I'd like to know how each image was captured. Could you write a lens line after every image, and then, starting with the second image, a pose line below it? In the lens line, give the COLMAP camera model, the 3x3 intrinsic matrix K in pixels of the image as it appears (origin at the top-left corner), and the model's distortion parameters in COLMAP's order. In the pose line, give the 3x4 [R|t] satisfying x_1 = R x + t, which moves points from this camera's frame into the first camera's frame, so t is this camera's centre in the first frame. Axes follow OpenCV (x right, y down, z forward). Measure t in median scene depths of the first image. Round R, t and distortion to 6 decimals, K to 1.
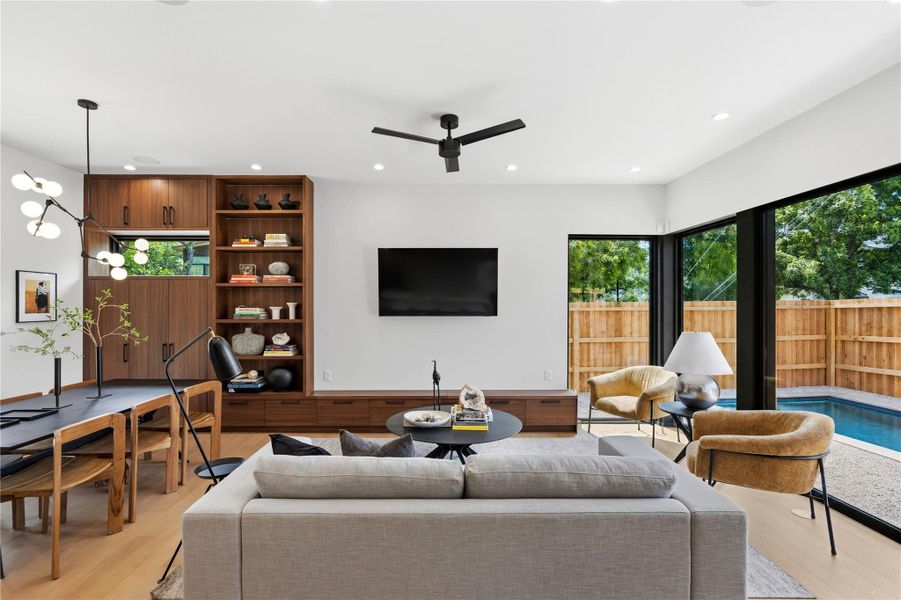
lens RADIAL K [[432.0, 0, 447.6], [0, 432.0, 305.7], [0, 0, 1]] dist [-0.002560, -0.000283]
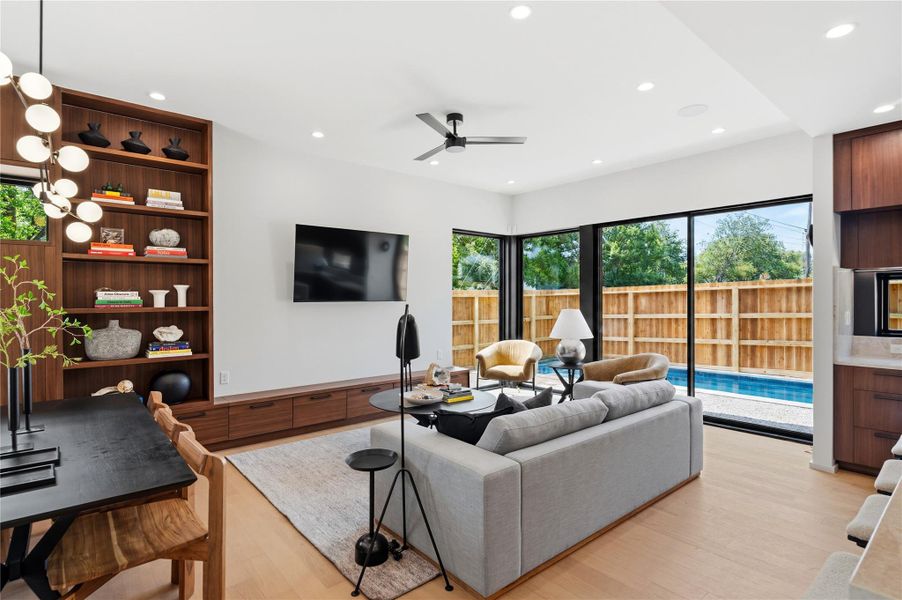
lens RADIAL K [[463.3, 0, 472.5], [0, 463.3, 302.2], [0, 0, 1]] dist [-0.000054, 0.000114]
pose [[0.753991, -0.009092, 0.656821, -0.519026], [0.002589, 0.999938, 0.010869, 0.015876], [-0.656879, -0.006495, 0.753968, 0.061284]]
